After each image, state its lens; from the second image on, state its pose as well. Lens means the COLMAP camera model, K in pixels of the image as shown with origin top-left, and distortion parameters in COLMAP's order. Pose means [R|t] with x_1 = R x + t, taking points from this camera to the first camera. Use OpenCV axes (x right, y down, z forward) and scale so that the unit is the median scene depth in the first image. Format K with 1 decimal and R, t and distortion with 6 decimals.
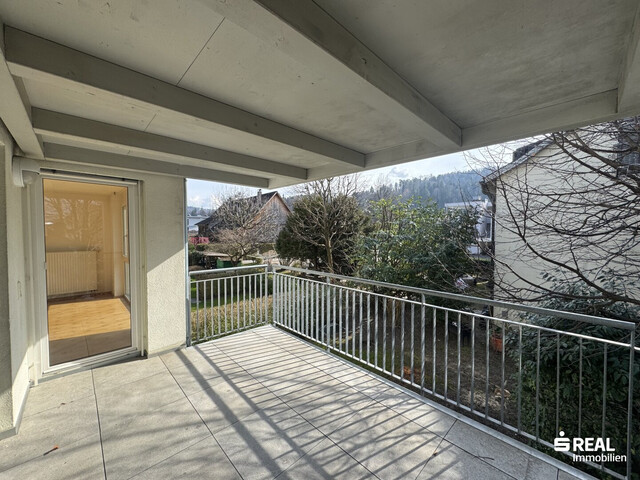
lens RADIAL K [[254.6, 0, 319.2], [0, 254.6, 239.9], [0, 0, 1]] dist [-0.003059, 0.000131]
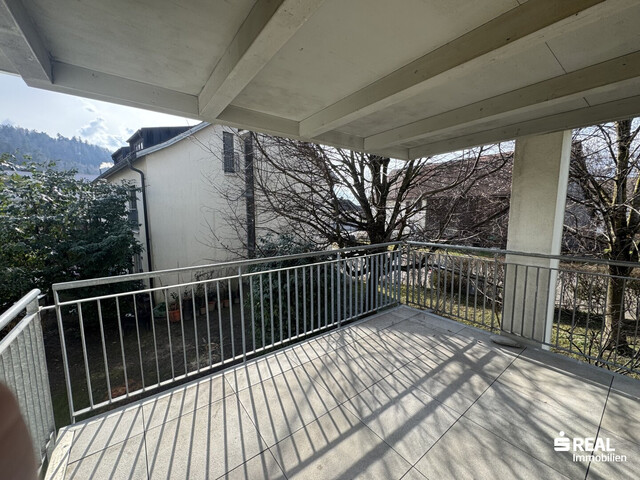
lens RADIAL K [[254.6, 0, 319.2], [0, 254.6, 239.9], [0, 0, 1]] dist [-0.003059, 0.000131]
pose [[0.124501, -0.115510, 0.985473, -0.787075], [0.038213, 0.993022, 0.111567, -0.006203], [-0.991483, 0.023767, 0.128046, 0.810706]]
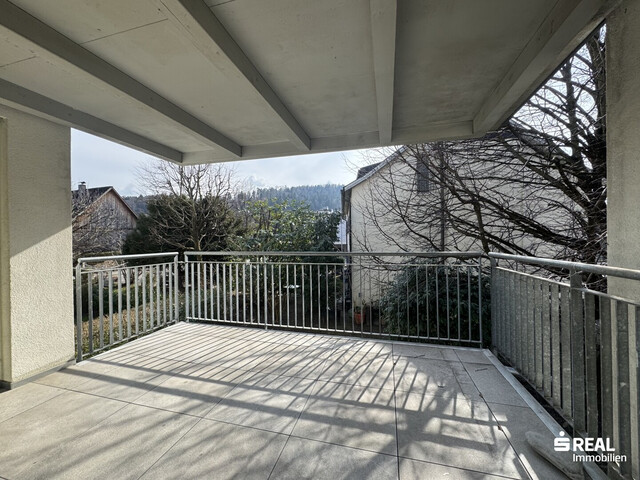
lens RADIAL K [[254.6, 0, 319.2], [0, 254.6, 239.9], [0, 0, 1]] dist [-0.003059, 0.000131]
pose [[0.855992, -0.014735, 0.516780, -0.362148], [0.029741, 0.999342, -0.020769, 0.131626], [-0.516134, 0.033147, 0.855866, 0.022465]]
